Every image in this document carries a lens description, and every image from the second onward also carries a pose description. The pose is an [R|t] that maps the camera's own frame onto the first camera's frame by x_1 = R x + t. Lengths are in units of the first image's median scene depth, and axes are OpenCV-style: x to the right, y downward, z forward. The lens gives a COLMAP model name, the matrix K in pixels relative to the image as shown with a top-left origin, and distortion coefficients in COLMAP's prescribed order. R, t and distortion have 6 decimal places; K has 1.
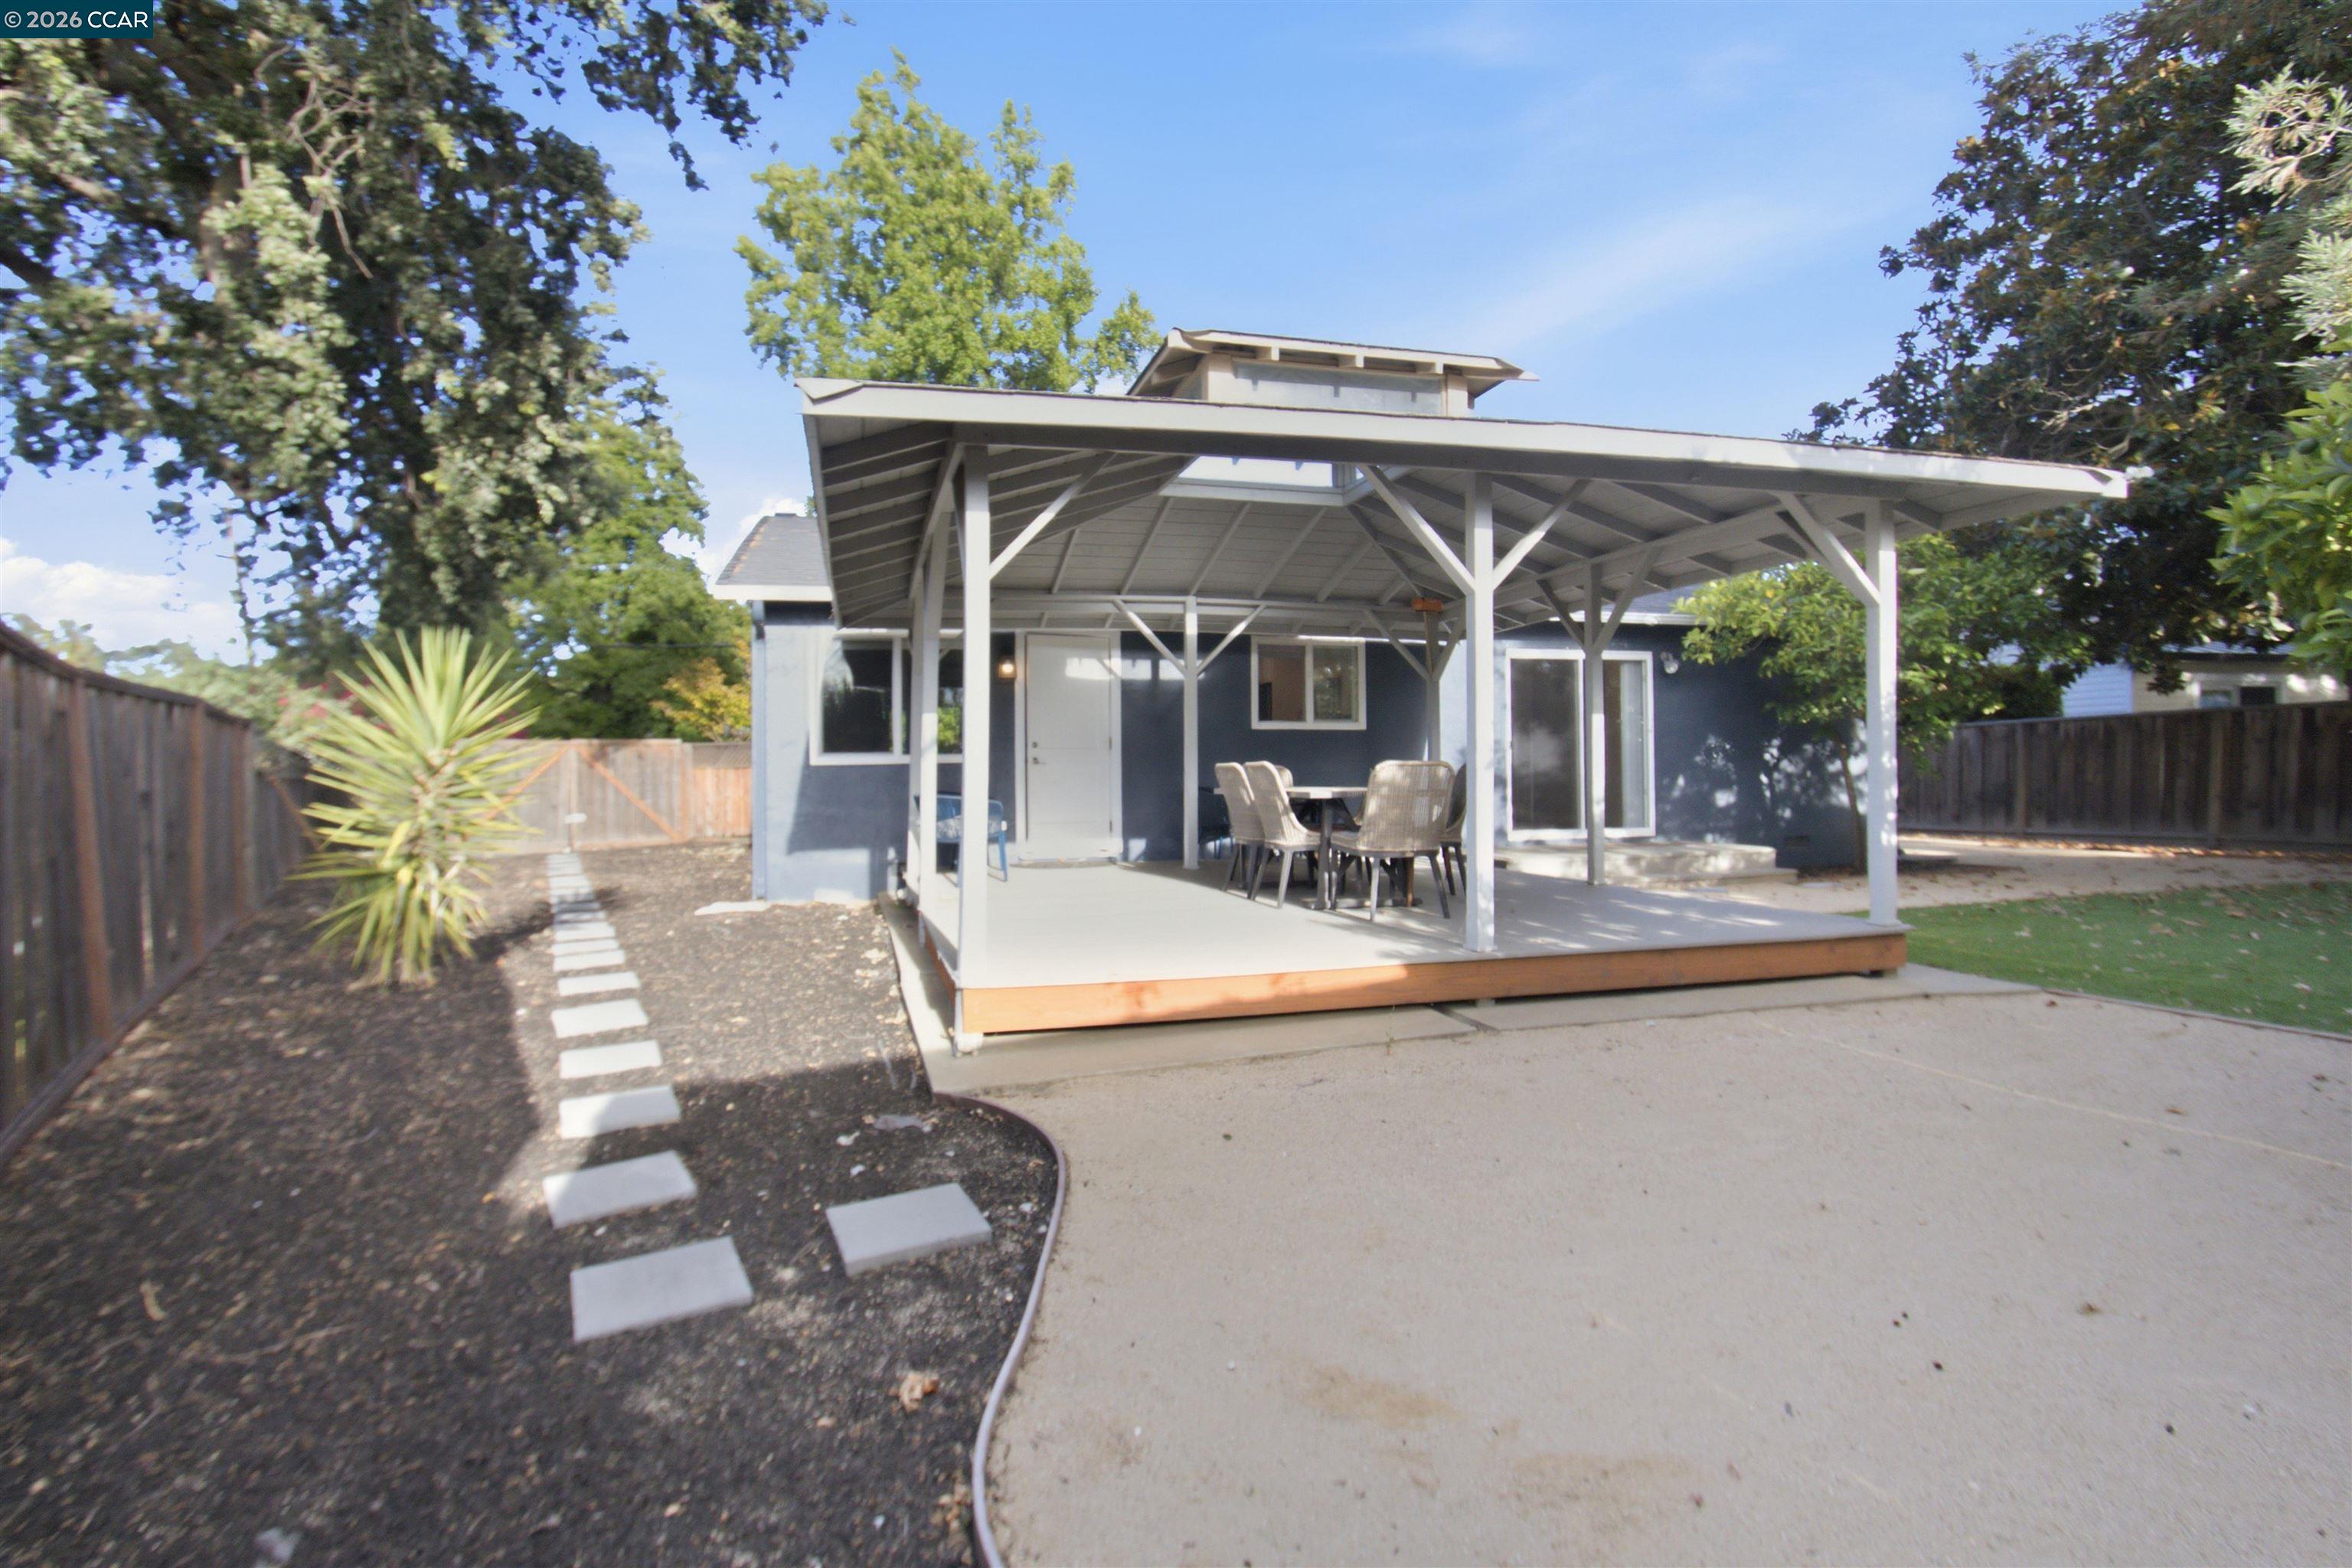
lens RADIAL K [[1081.7, 0, 1174.5], [0, 1081.7, 756.3], [0, 0, 1]] dist [0.001229, 0.000619]
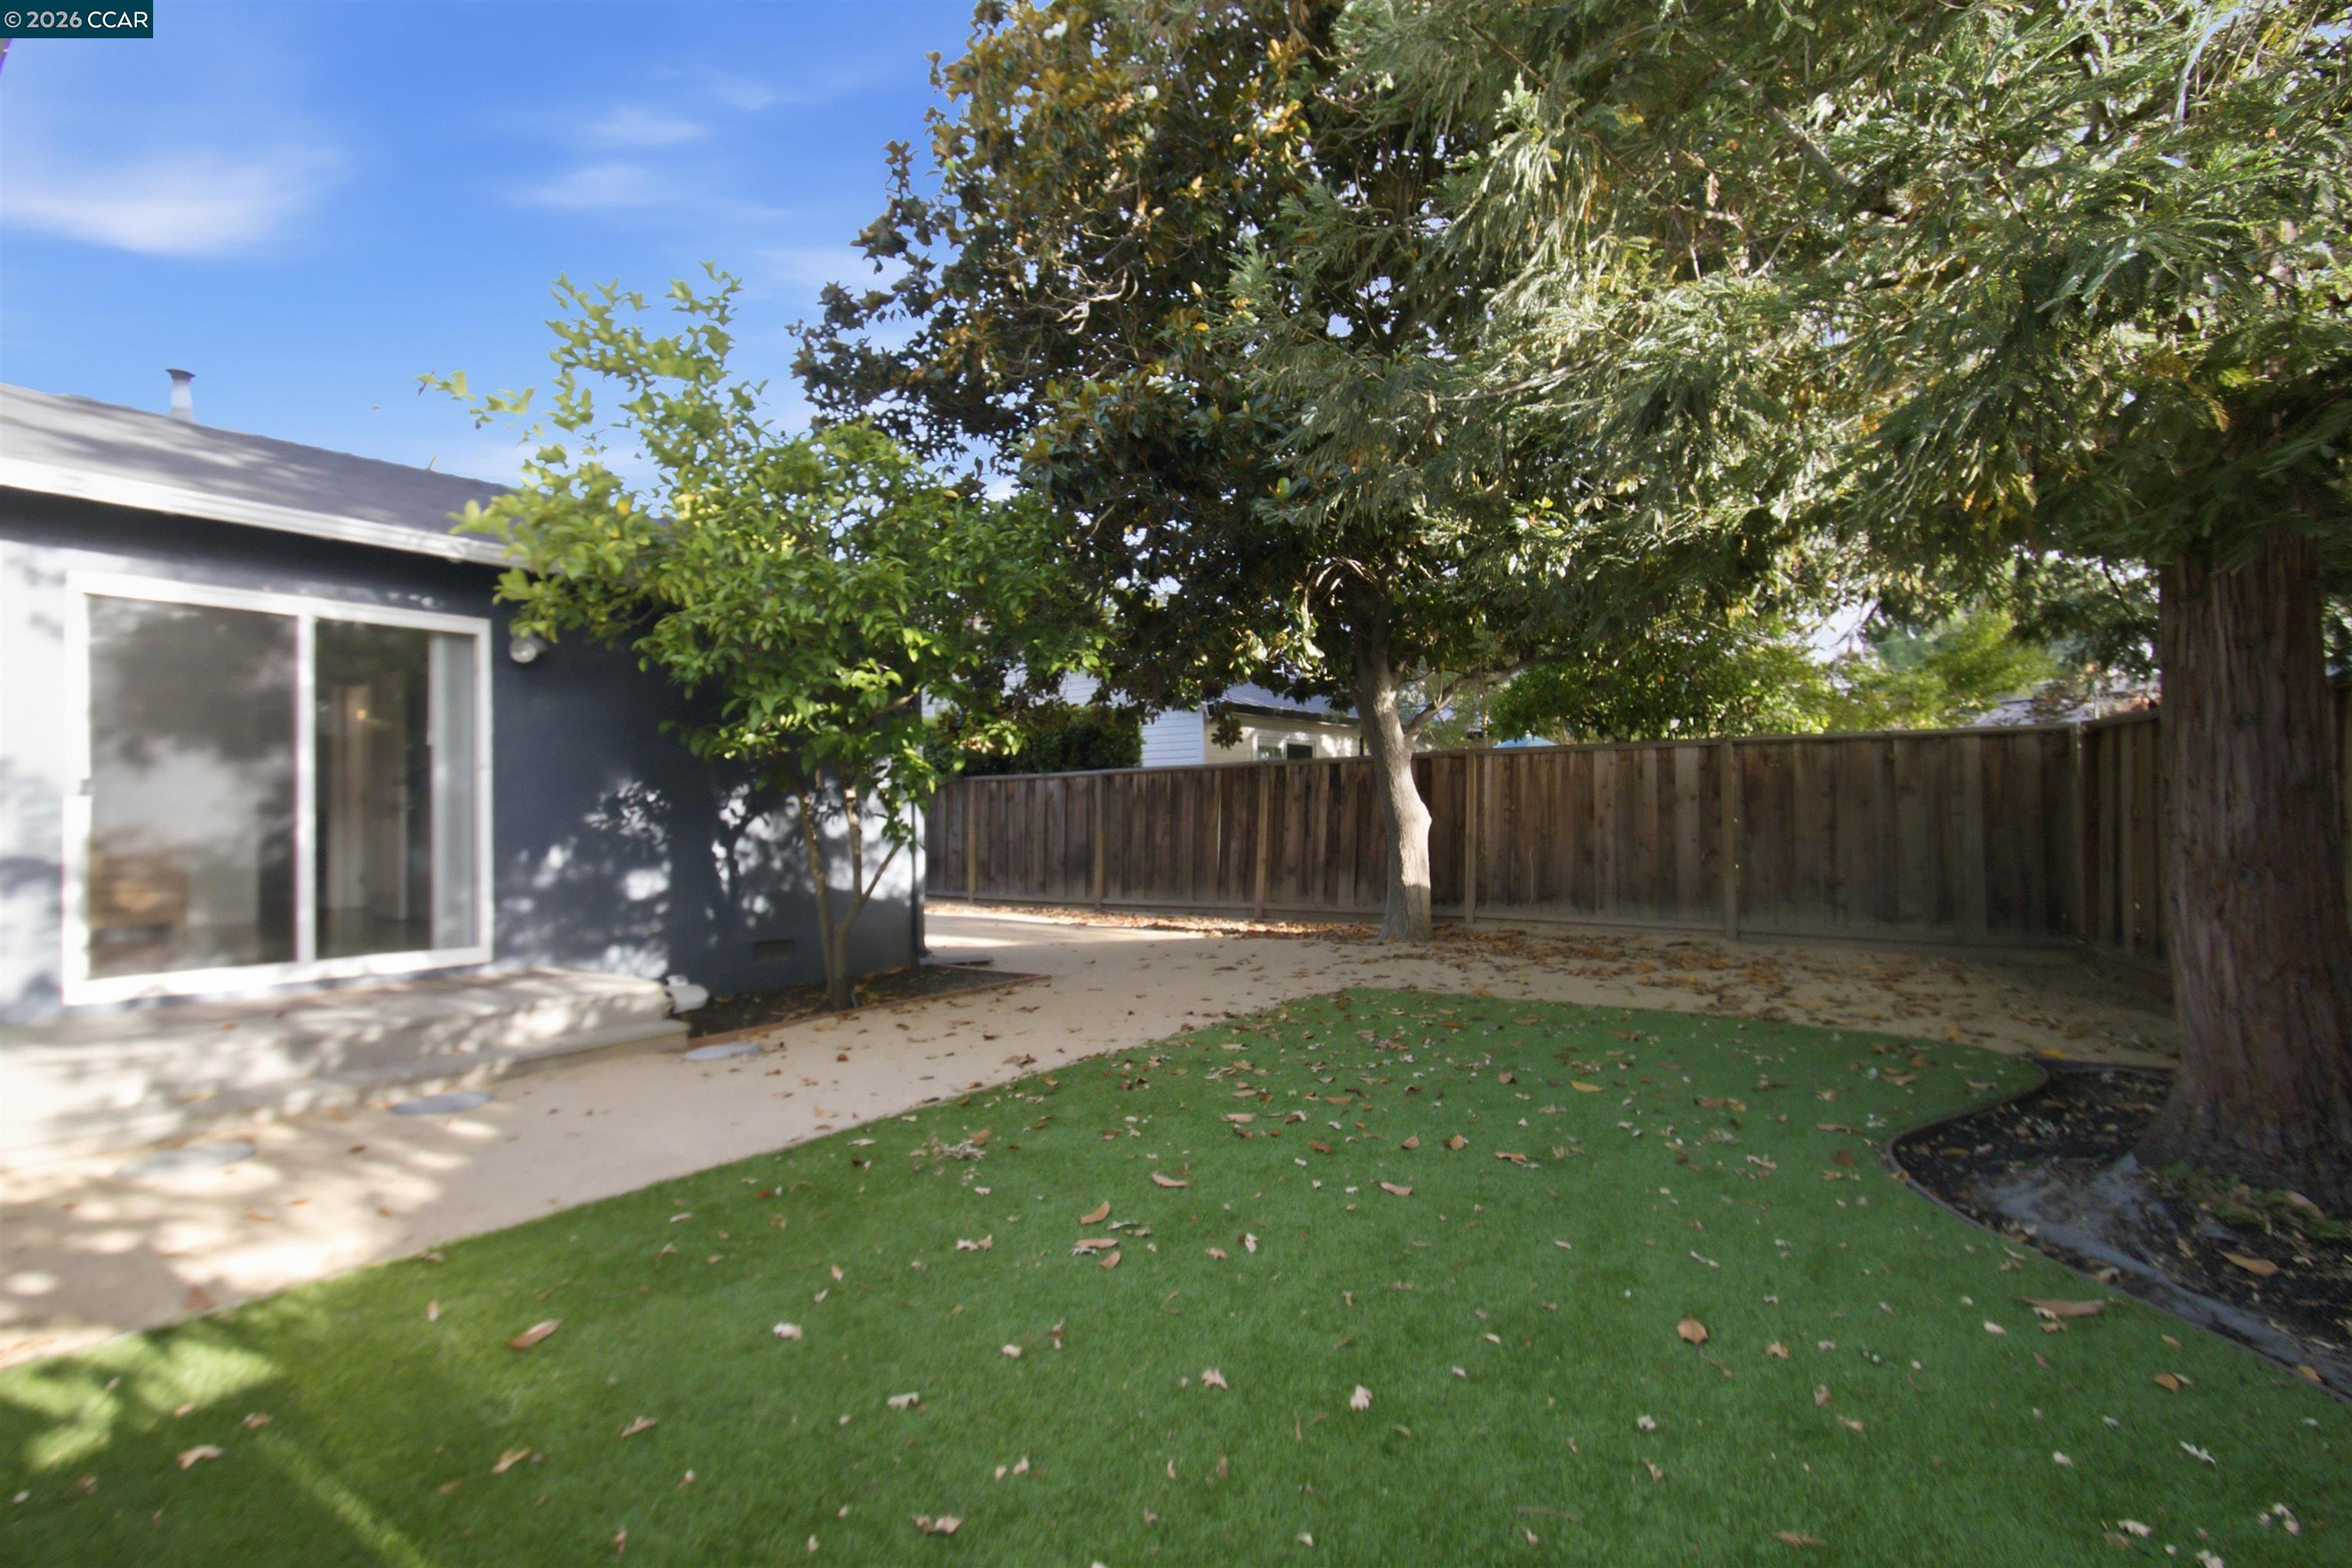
lens RADIAL K [[1105.4, 0, 1176.8], [0, 1105.4, 804.9], [0, 0, 1]] dist [0.000912, 0.000170]
pose [[0.786418, 0.008786, 0.617632, 0.361856], [-0.009743, 0.999951, -0.001819, -0.006486], [-0.617617, -0.004587, 0.786465, 0.346581]]
